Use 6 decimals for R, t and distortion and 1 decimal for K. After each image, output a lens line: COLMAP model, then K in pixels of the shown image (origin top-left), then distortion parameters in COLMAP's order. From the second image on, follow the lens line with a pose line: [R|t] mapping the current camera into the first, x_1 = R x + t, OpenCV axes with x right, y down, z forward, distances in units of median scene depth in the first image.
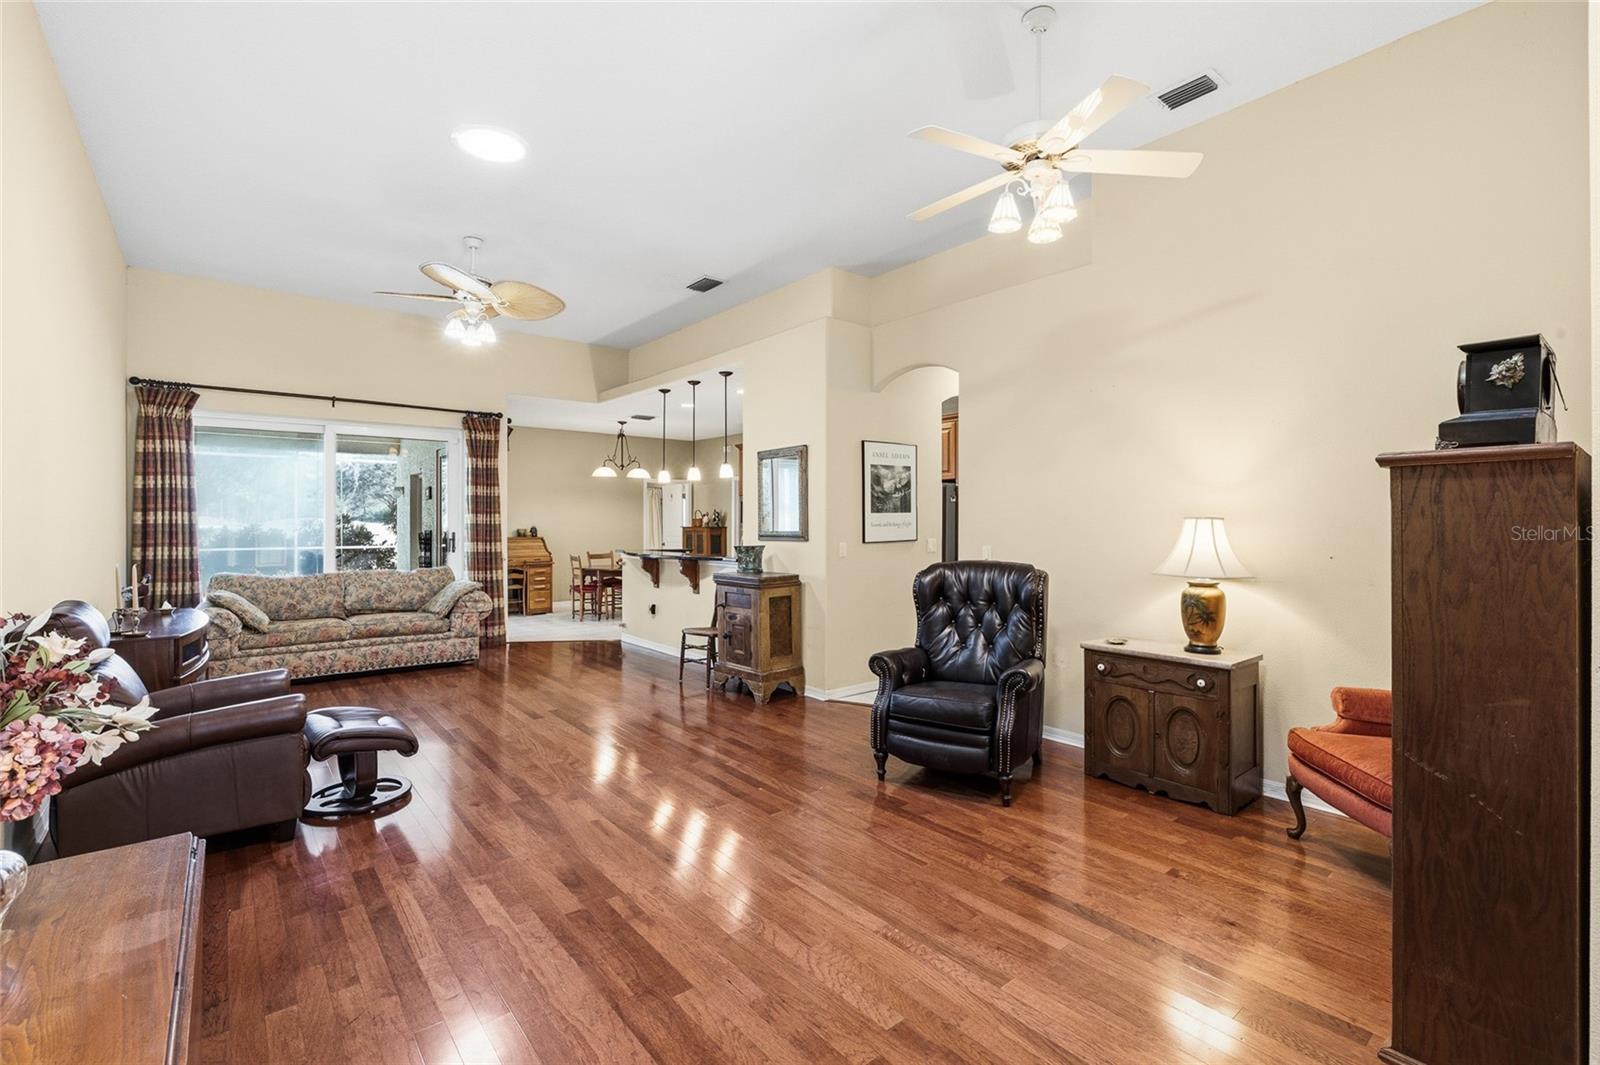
lens RADIAL K [[709.9, 0, 798.8], [0, 709.9, 524.3], [0, 0, 1]] dist [-0.003669, 0.000030]
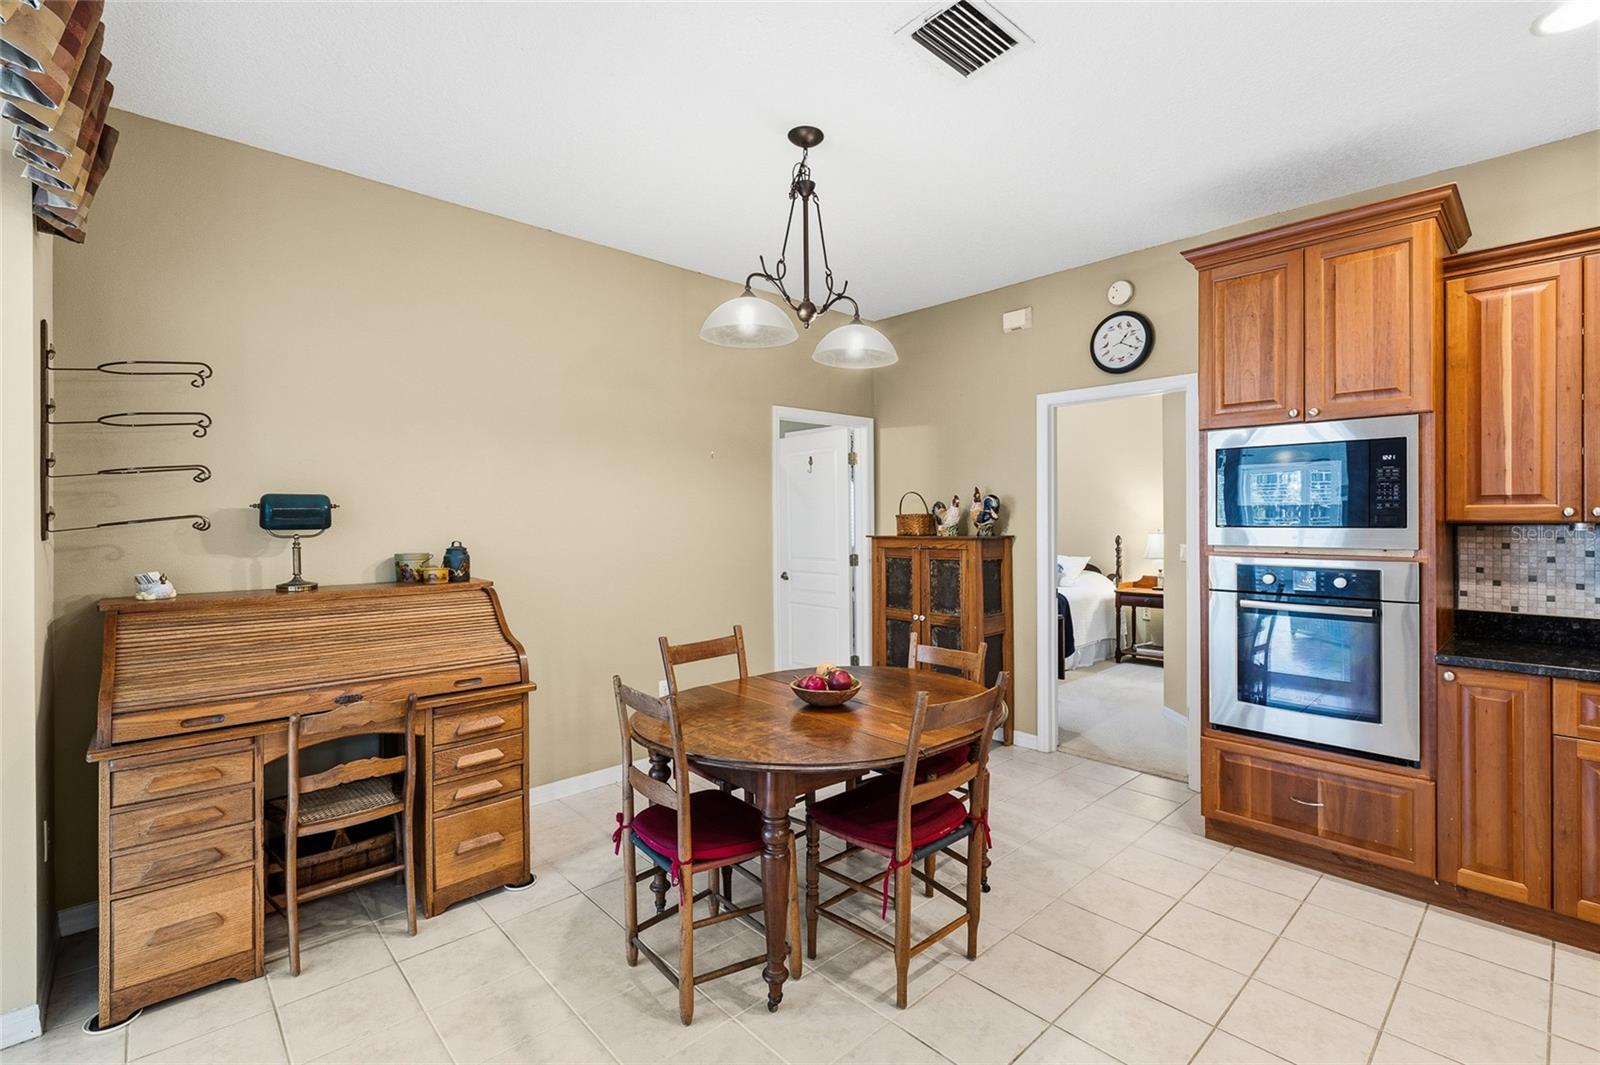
lens RADIAL K [[709.9, 0, 798.8], [0, 709.9, 524.3], [0, 0, 1]] dist [-0.003669, 0.000030]
pose [[0.998125, -0.006943, 0.060814, -0.459815], [0.006873, 0.999975, 0.001353, -0.007297], [-0.060822, -0.000933, 0.998148, 1.280069]]
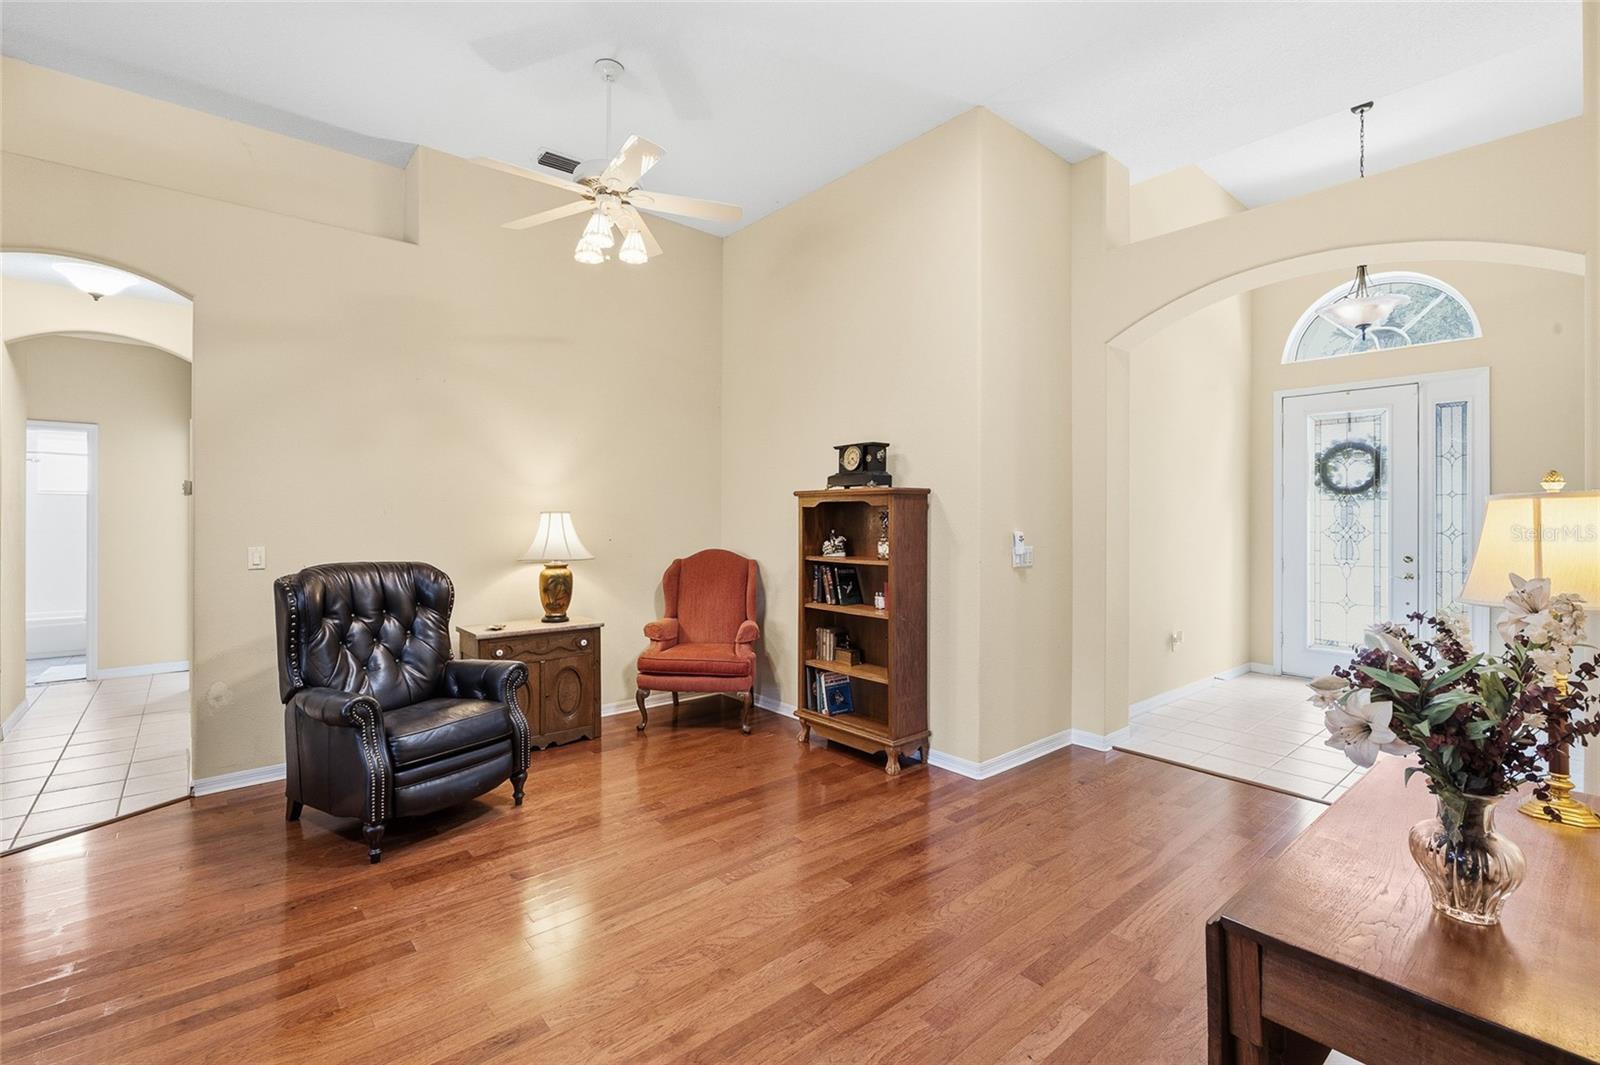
lens RADIAL K [[709.9, 0, 798.8], [0, 709.9, 524.3], [0, 0, 1]] dist [-0.003669, 0.000030]
pose [[-0.029762, -0.006021, 0.999539, -0.402216], [0.000492, 0.999982, 0.006039, 0.003230], [-0.999557, 0.000672, -0.029759, 0.372637]]
